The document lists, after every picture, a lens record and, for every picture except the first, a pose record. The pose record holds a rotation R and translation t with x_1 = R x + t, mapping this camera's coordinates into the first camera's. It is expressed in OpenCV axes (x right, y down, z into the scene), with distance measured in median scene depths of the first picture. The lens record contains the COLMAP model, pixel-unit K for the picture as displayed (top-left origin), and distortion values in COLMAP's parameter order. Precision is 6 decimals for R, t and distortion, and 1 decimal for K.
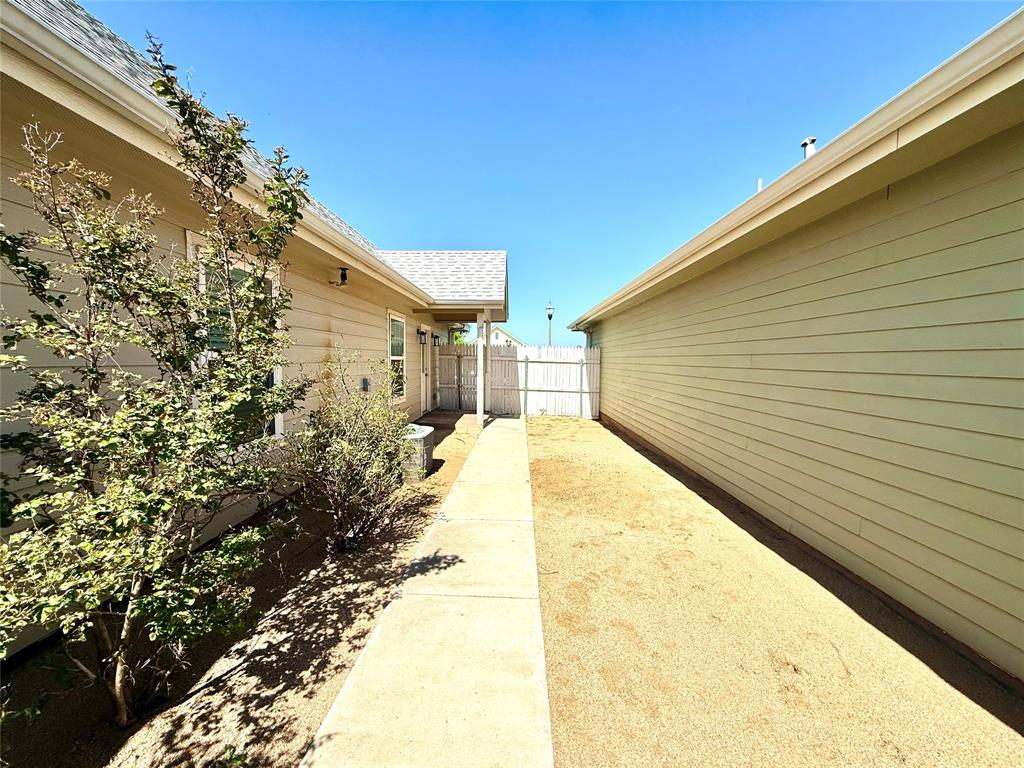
lens RADIAL K [[409.1, 0, 509.3], [0, 409.1, 383.4], [0, 0, 1]] dist [0.002926, 0.000328]
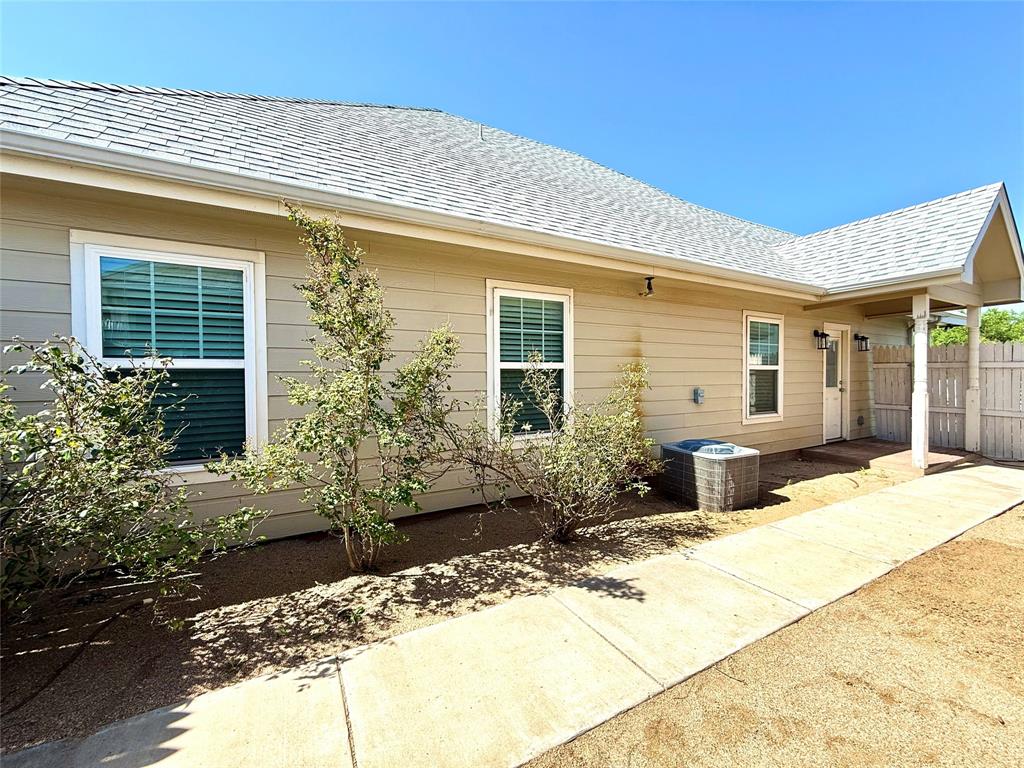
lens RADIAL K [[409.1, 0, 509.3], [0, 409.1, 383.4], [0, 0, 1]] dist [0.002926, 0.000328]
pose [[0.506440, 0.001247, -0.862274, 0.523993], [-0.038955, 0.999011, -0.021434, 0.024066], [0.861395, 0.044445, 0.505988, 0.368287]]
